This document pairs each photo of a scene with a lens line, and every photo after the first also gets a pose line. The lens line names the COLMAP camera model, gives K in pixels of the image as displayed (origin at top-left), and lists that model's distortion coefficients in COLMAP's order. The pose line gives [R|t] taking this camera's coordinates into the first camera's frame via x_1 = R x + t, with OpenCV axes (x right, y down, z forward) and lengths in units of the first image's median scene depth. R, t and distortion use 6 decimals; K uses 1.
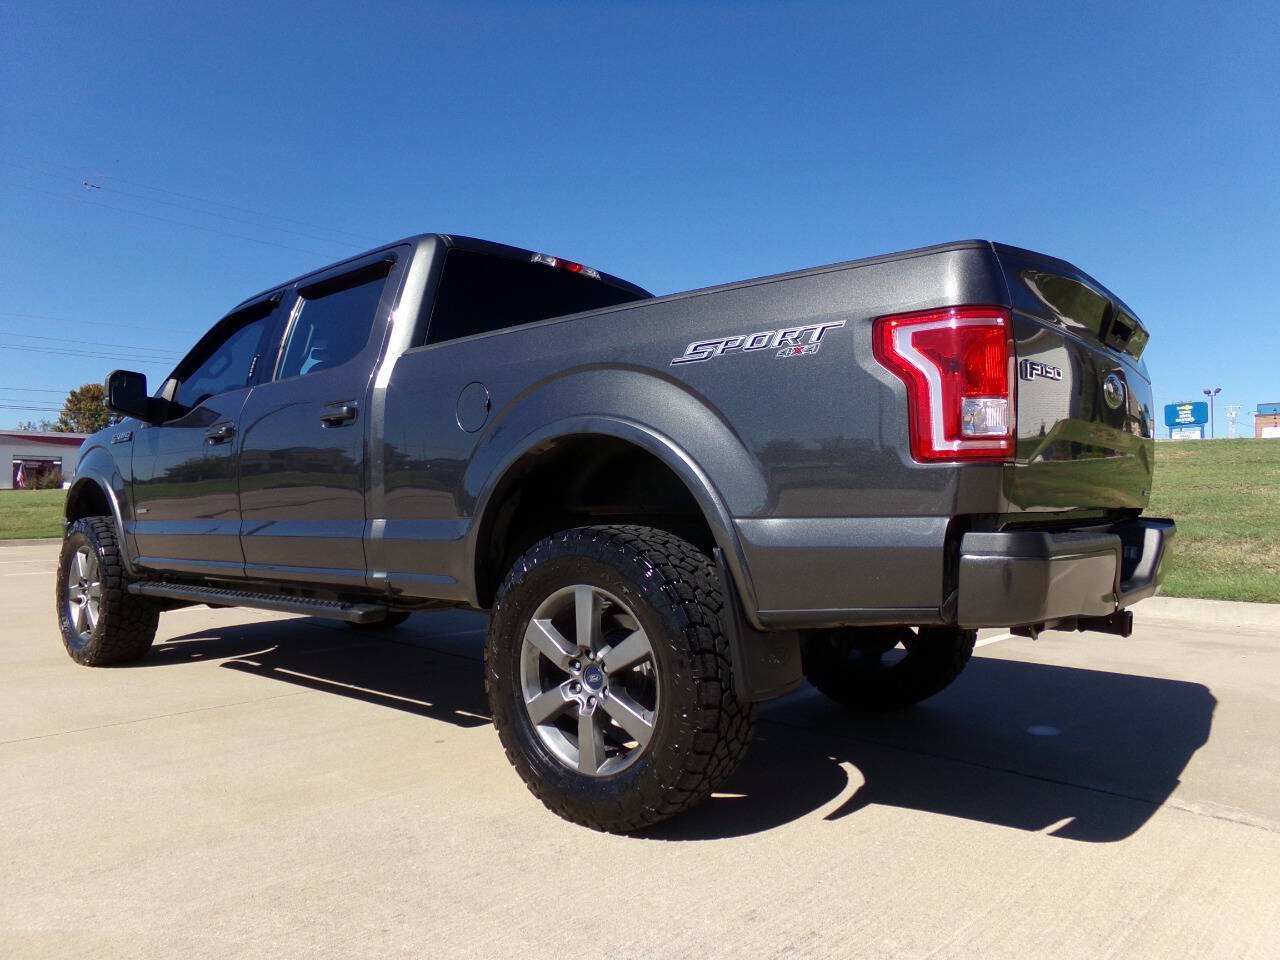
lens RADIAL K [[867.8, 0, 646.7], [0, 867.8, 491.8], [0, 0, 1]] dist [-0.006731, 0.024415]
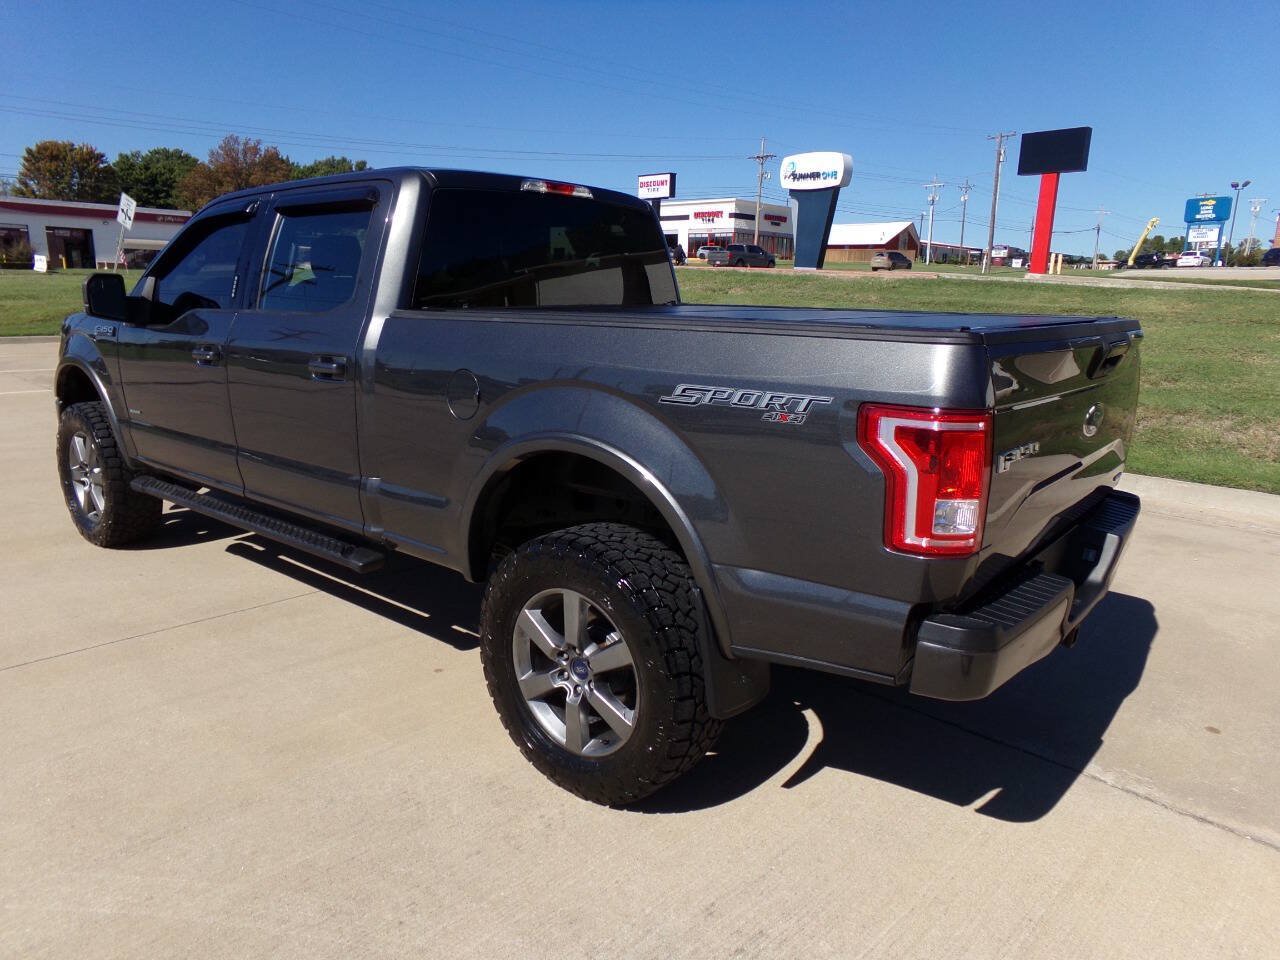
lens RADIAL K [[867.8, 0, 643.2], [0, 867.8, 490.3], [0, 0, 1]] dist [-0.006731, 0.024415]
pose [[0.999605, 0.026316, 0.009851, 0.001614], [-0.027928, 0.969069, 0.245206, -0.287921], [-0.003093, -0.245384, 0.969421, -0.004014]]
